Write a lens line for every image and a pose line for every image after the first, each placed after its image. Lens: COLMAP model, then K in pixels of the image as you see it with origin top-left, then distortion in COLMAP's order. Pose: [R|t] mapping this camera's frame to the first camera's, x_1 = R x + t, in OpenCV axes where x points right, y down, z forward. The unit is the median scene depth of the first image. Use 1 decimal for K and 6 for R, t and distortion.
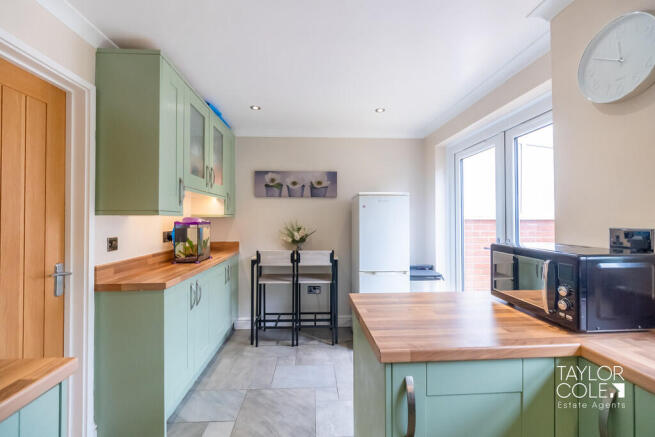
lens RADIAL K [[285.3, 0, 324.8], [0, 285.3, 215.5], [0, 0, 1]] dist [-0.001652, 0.000035]
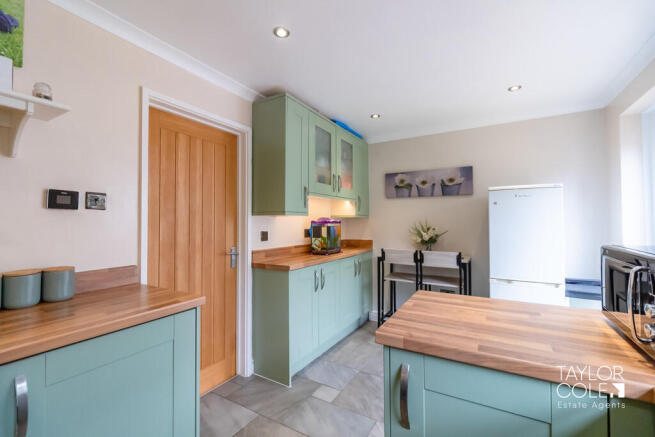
lens RADIAL K [[285.3, 0, 325.6], [0, 285.3, 215.3], [0, 0, 1]] dist [-0.001652, 0.000035]
pose [[0.832001, -0.014286, -0.554590, 0.199278], [0.008856, 0.999883, -0.012470, 0.011954], [0.554703, 0.005463, 0.832030, -0.006783]]
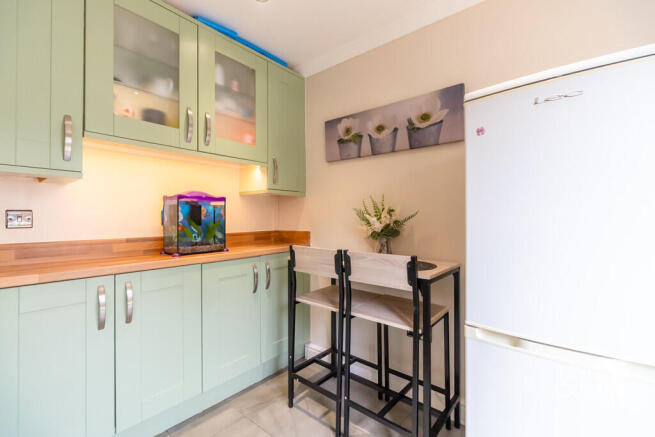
lens RADIAL K [[285.3, 0, 325.7], [0, 285.3, 214.9], [0, 0, 1]] dist [-0.001652, 0.000035]
pose [[0.733309, -0.008599, -0.679841, 0.242898], [0.012089, 0.999927, 0.000392, 0.066843], [0.679788, -0.008506, 0.733360, 0.674407]]
